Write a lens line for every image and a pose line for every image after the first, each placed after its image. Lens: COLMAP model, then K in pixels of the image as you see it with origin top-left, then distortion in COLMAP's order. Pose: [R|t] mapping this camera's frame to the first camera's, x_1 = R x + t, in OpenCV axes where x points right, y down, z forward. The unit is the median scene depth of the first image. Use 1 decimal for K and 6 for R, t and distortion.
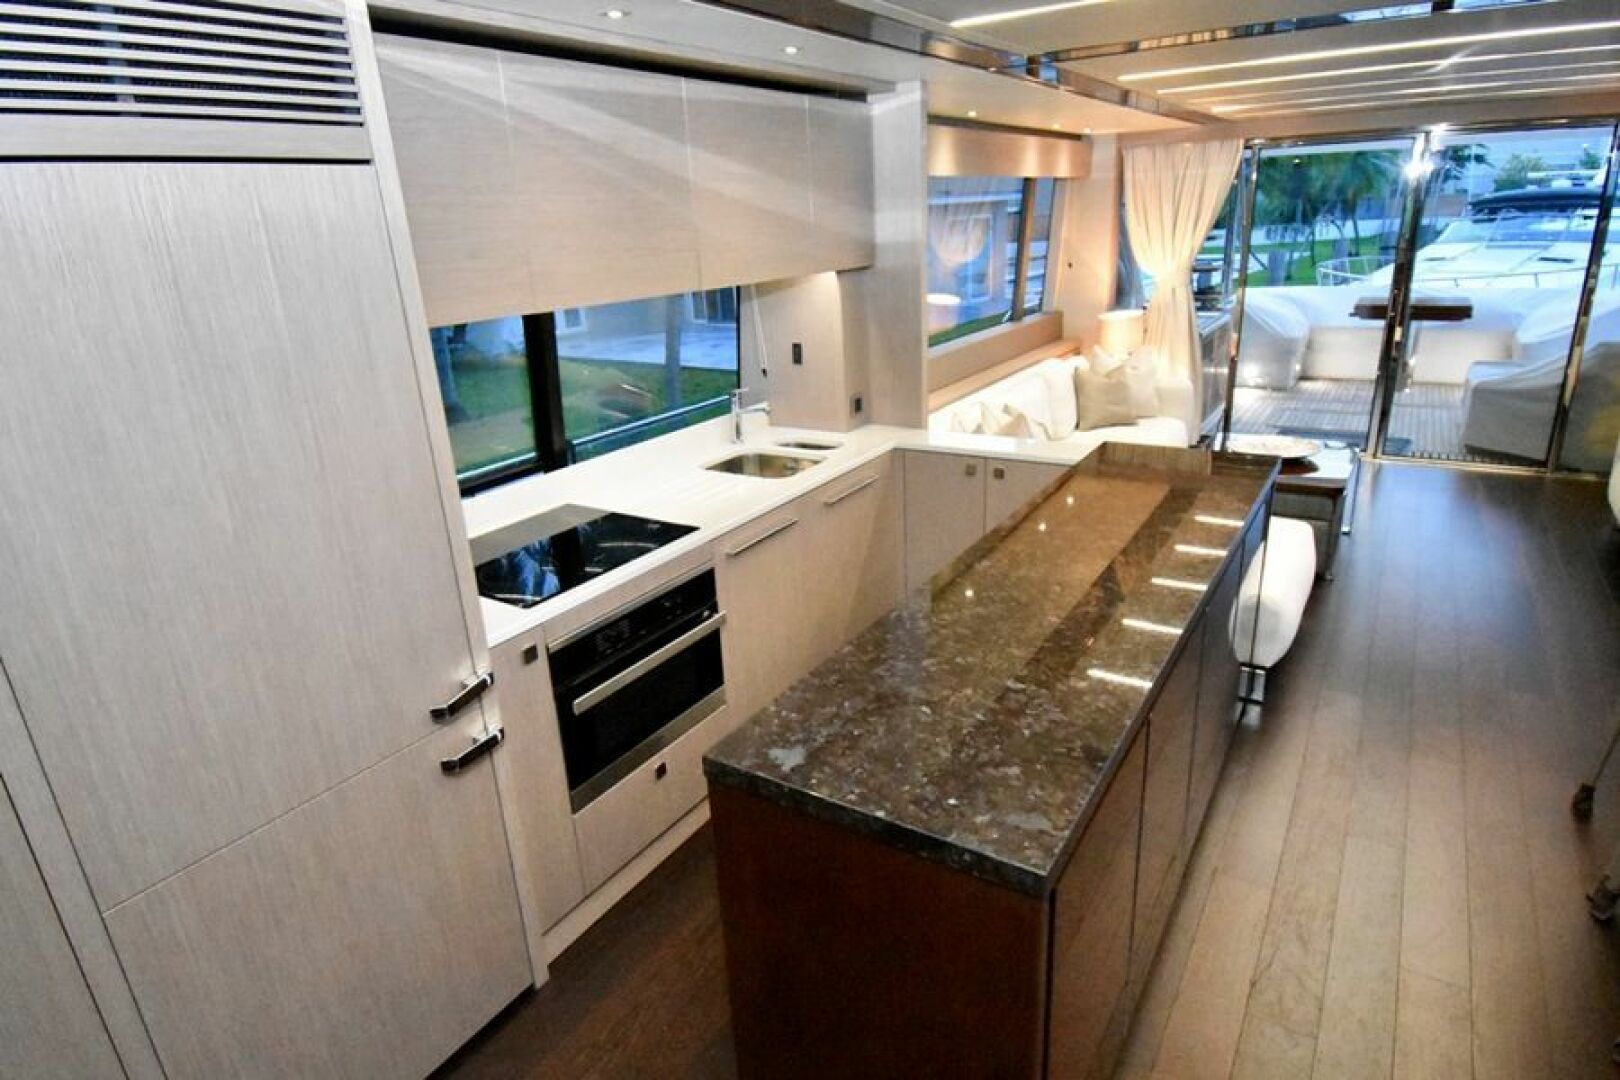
lens RADIAL K [[875.1, 0, 810.0], [0, 875.1, 540.0], [0, 0, 1]] dist [0.026480, -0.030199]
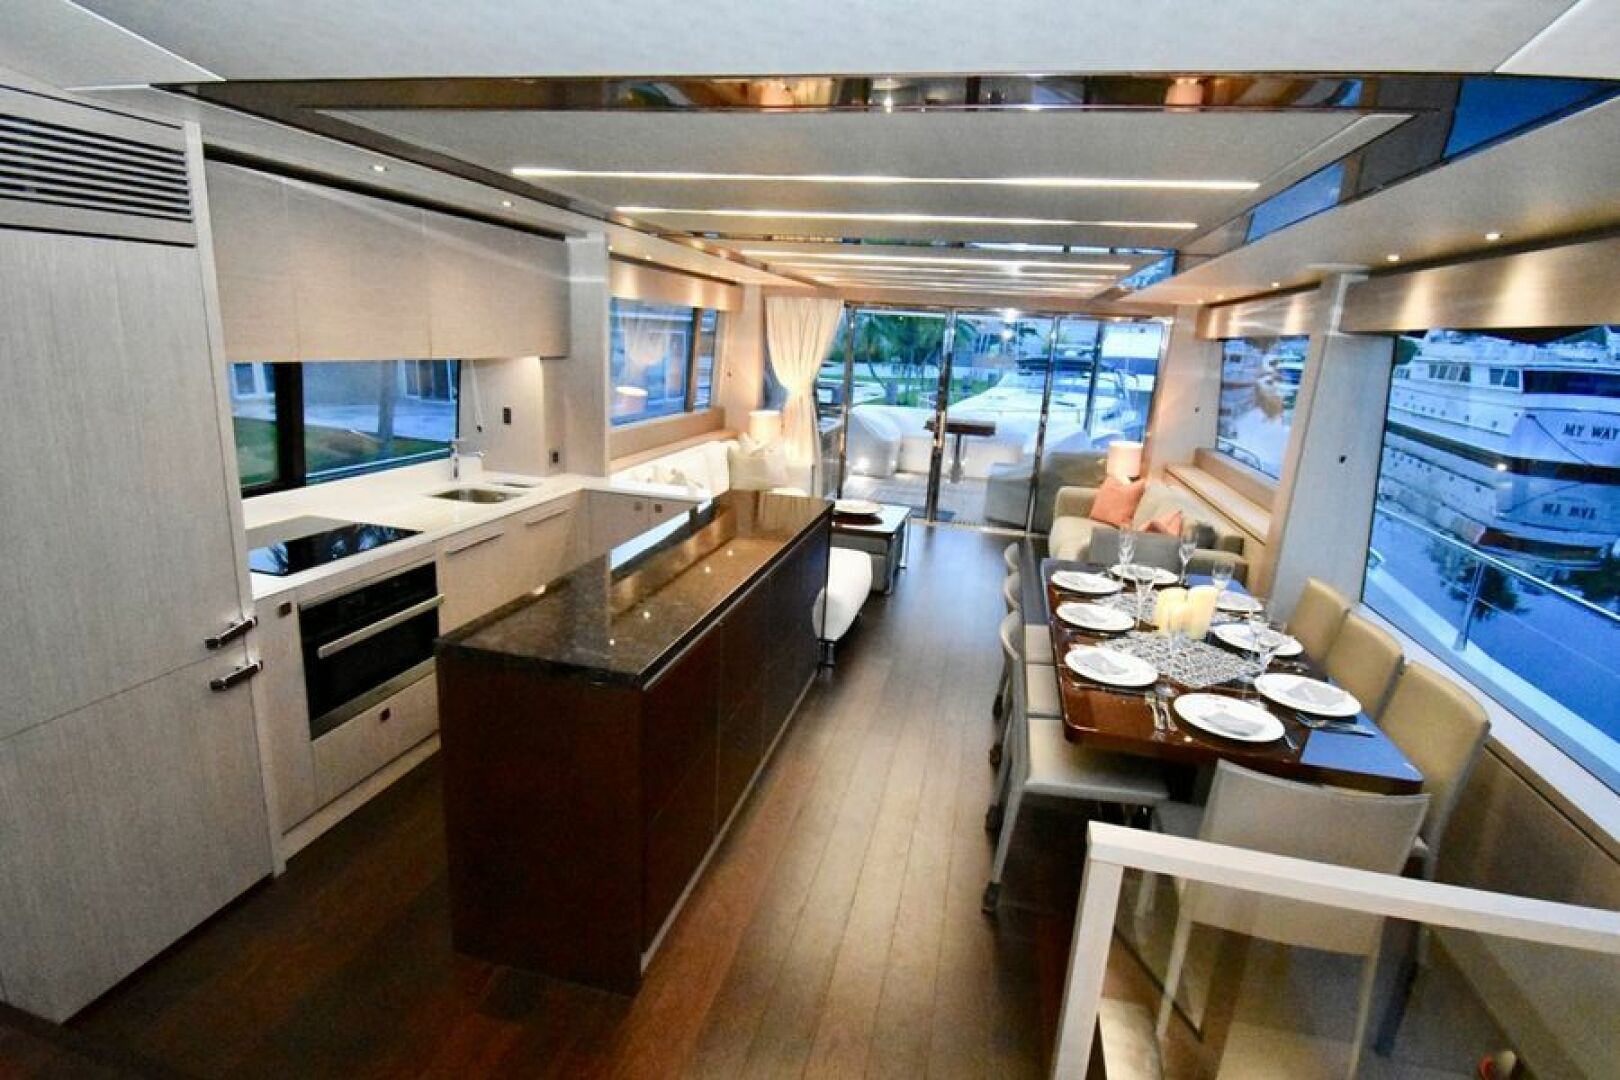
lens RADIAL K [[791.6, 0, 810.0], [0, 791.6, 540.0], [0, 0, 1]] dist [0.021429, -0.027968]
pose [[0.939896, 0.021624, 0.340774, 0.010471], [0.011143, 0.995519, -0.093905, 0.088347], [-0.341278, 0.092059, 0.935444, -0.246708]]
